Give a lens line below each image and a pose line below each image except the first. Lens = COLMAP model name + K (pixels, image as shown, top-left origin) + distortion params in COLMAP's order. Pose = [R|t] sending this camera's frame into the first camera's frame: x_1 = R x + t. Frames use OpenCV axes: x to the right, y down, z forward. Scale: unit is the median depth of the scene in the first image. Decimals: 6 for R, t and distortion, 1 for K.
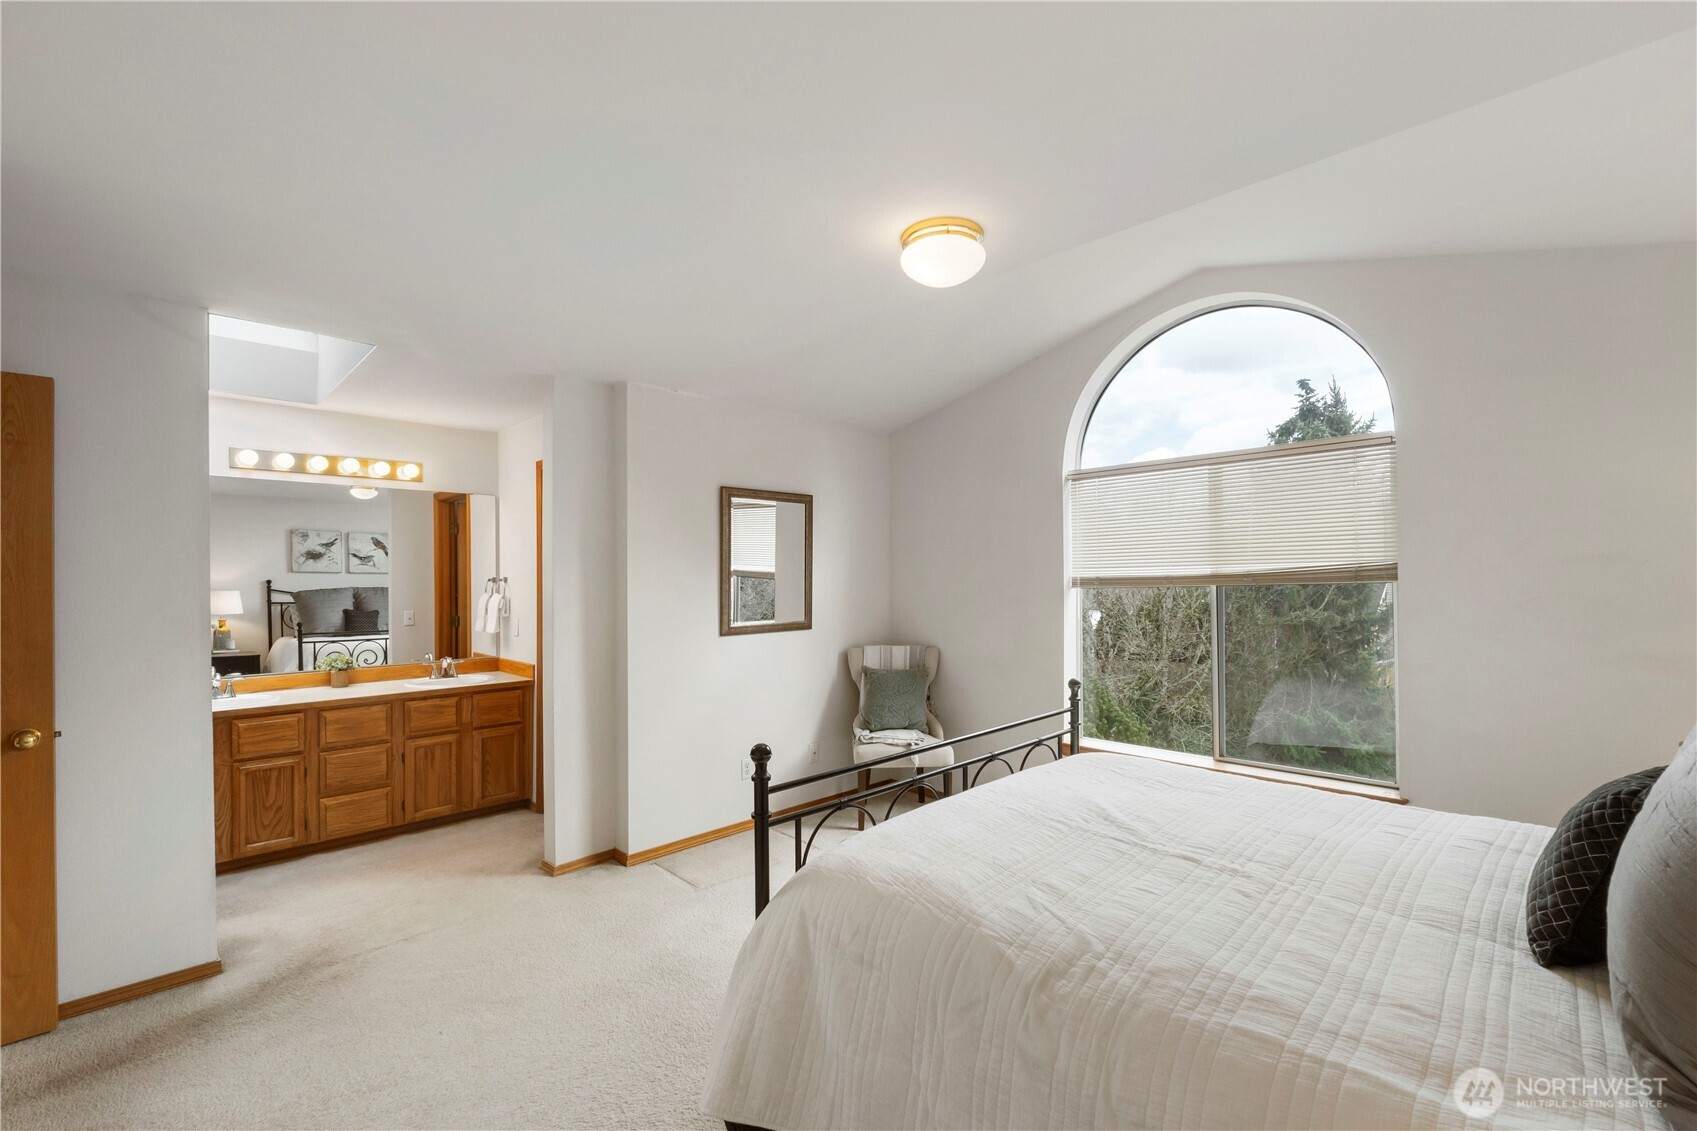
lens RADIAL K [[719.1, 0, 856.2], [0, 719.1, 580.5], [0, 0, 1]] dist [-0.002242, -0.000366]
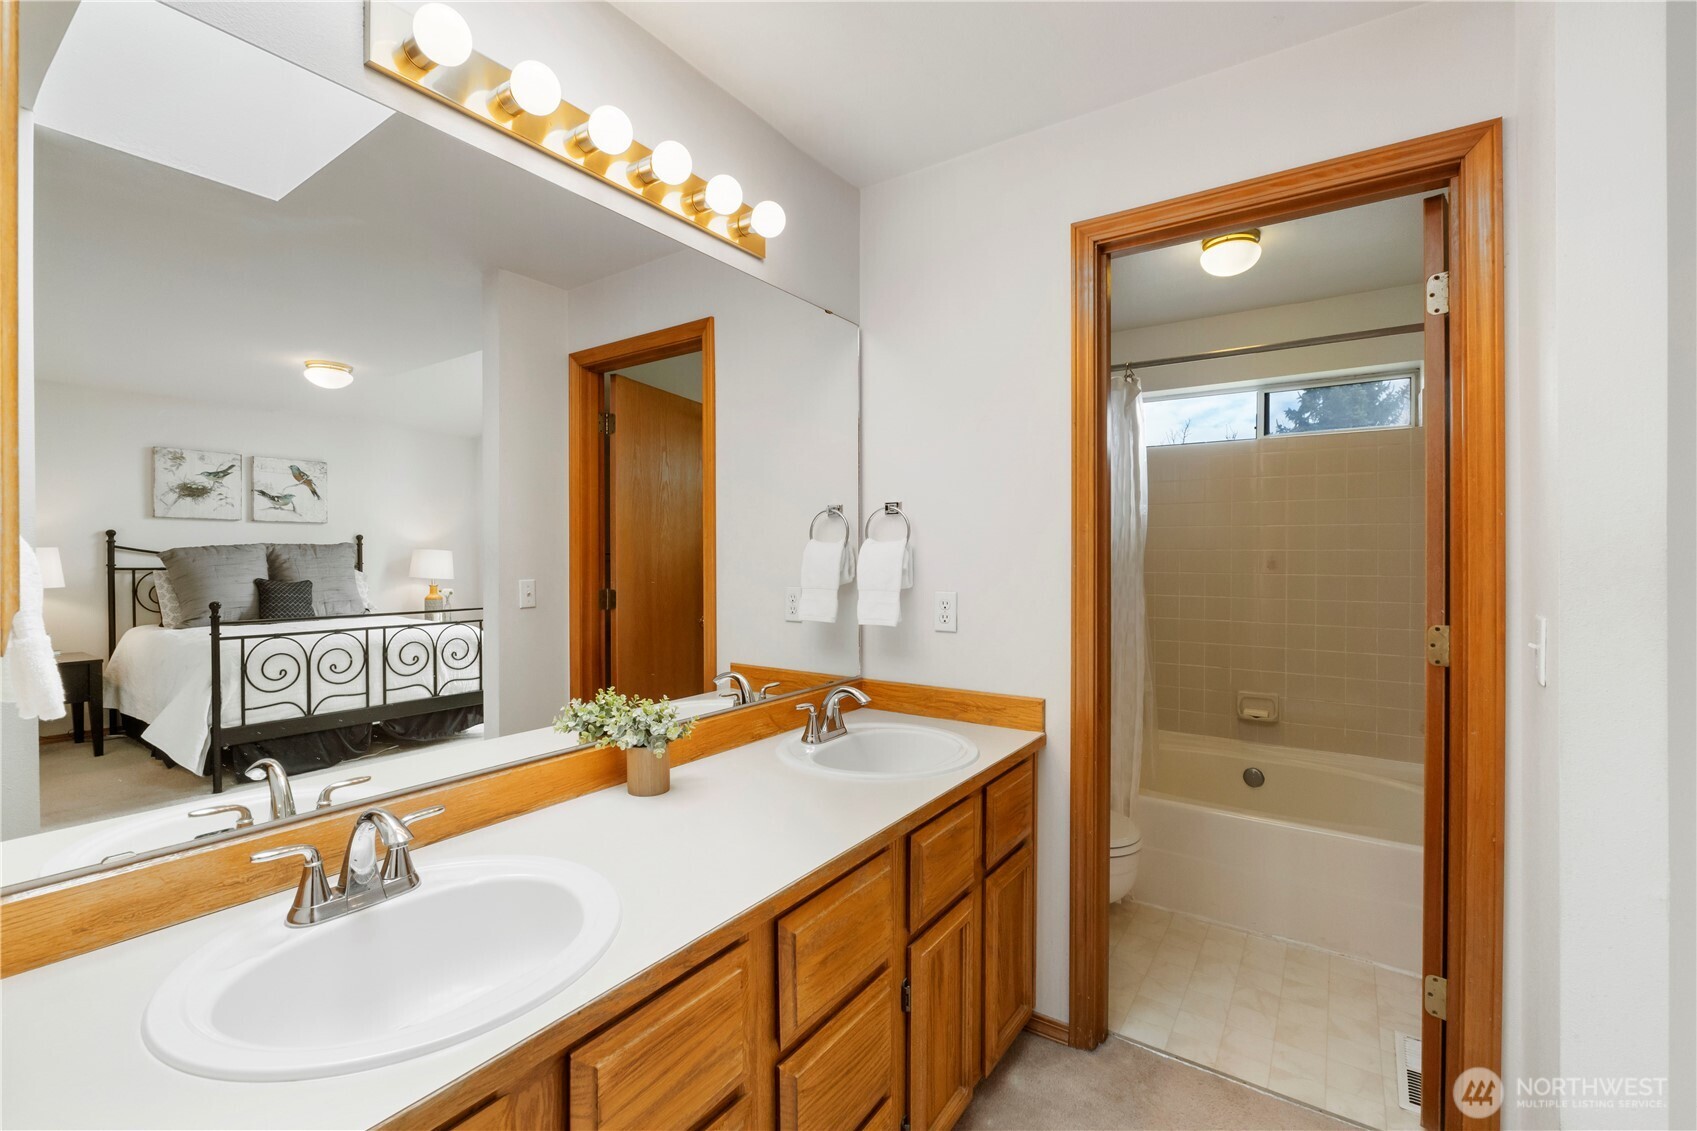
lens RADIAL K [[719.1, 0, 843.4], [0, 719.1, 552.0], [0, 0, 1]] dist [-0.002242, -0.000366]
pose [[0.982699, 0.004306, 0.185159, -0.330600], [-0.004265, 0.999991, -0.000623, 0.014938], [-0.185160, -0.000177, 0.982708, 0.304685]]
